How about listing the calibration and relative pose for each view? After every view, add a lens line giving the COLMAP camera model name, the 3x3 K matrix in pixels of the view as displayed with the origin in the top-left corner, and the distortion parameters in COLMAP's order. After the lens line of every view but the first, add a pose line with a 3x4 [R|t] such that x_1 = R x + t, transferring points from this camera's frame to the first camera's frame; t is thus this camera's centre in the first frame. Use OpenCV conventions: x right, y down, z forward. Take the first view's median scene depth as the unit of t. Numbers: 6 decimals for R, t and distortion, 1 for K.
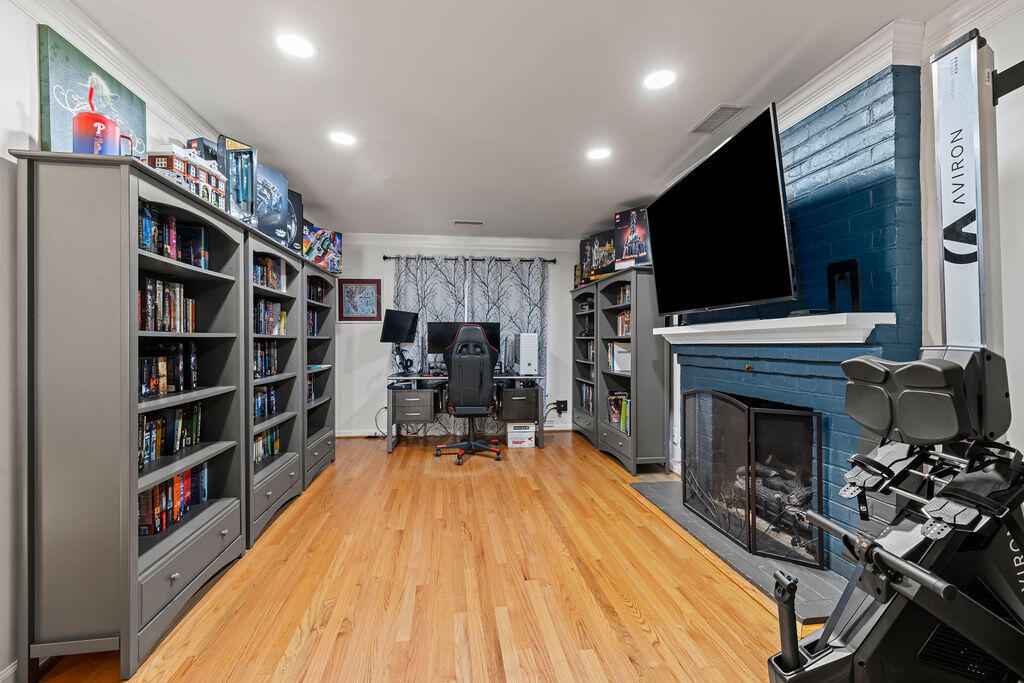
lens RADIAL K [[431.2, 0, 510.9], [0, 431.2, 340.4], [0, 0, 1]] dist [-0.001685, 0.001480]
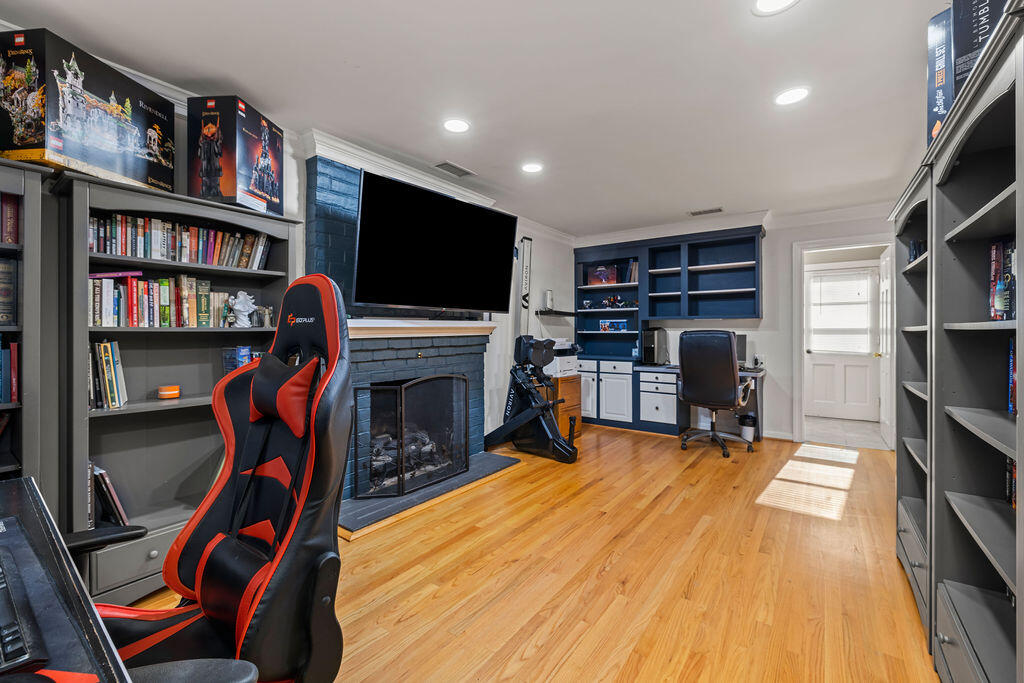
lens RADIAL K [[431.2, 0, 510.7], [0, 431.2, 331.9], [0, 0, 1]] dist [-0.001685, 0.001480]
pose [[-0.715104, 0.001147, 0.699017, -0.649332], [0.000214, 0.999999, -0.001422, -0.004270], [-0.699018, -0.000867, -0.715103, 2.032446]]
